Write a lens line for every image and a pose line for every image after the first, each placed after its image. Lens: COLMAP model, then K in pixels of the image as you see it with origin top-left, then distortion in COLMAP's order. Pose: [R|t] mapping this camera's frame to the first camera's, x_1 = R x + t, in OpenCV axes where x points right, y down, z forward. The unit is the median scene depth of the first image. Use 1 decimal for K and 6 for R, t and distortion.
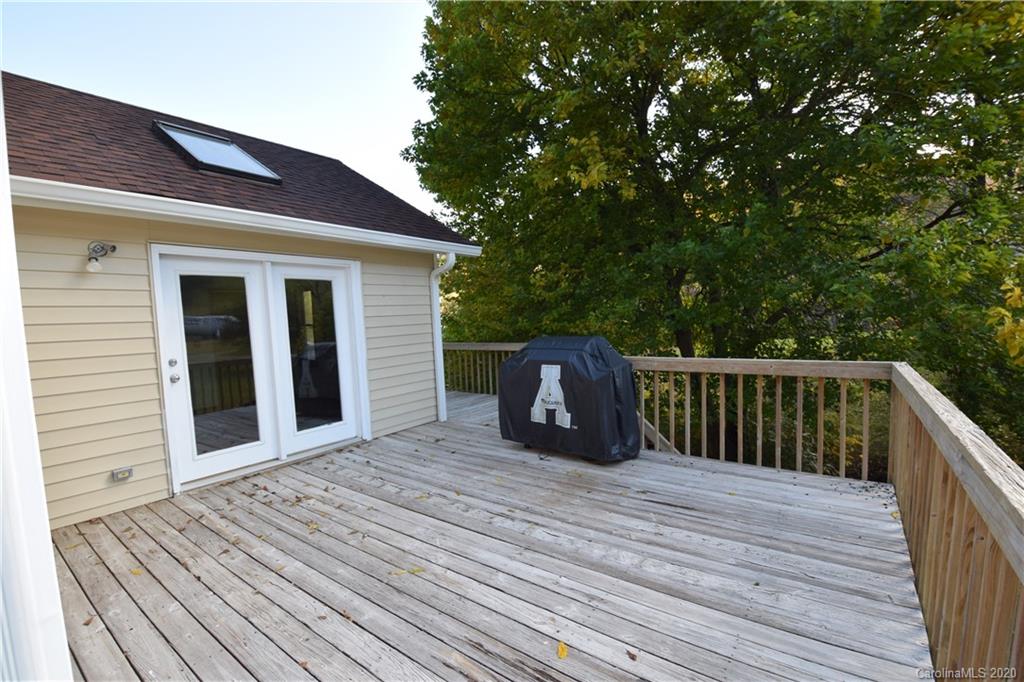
lens RADIAL K [[447.4, 0, 517.7], [0, 447.4, 338.1], [0, 0, 1]] dist [0.000681, -0.012968]
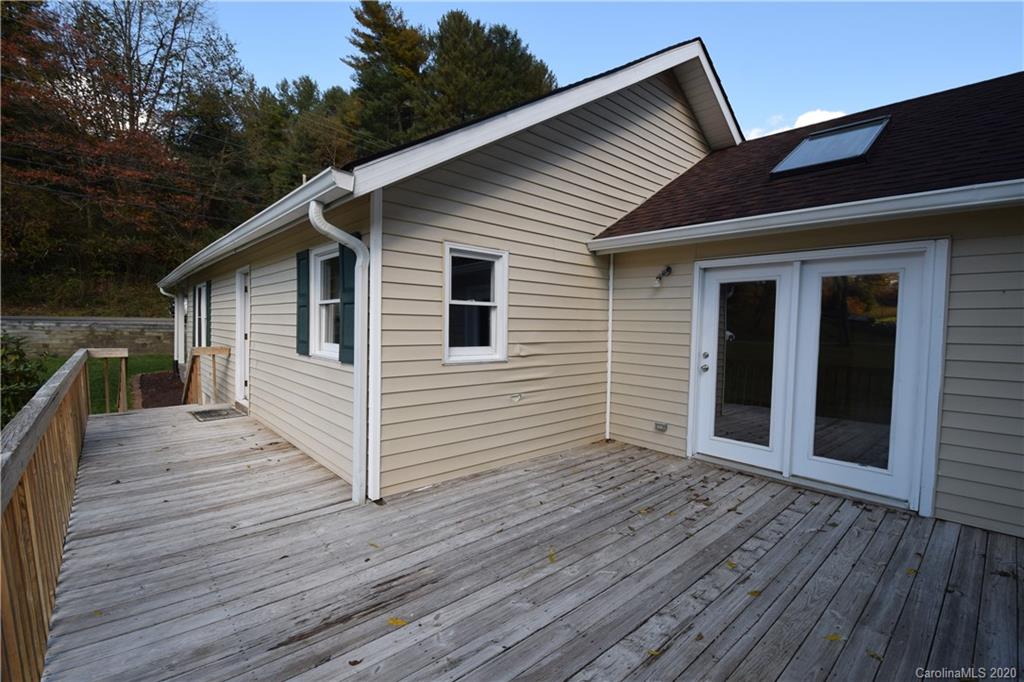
lens RADIAL K [[447.4, 0, 518.9], [0, 447.4, 344.2], [0, 0, 1]] dist [0.000681, -0.012968]
pose [[-0.192126, 0.085369, -0.977650, 0.527873], [-0.059102, 0.993395, 0.098358, -0.066132], [0.979589, 0.076678, -0.185811, 0.705716]]
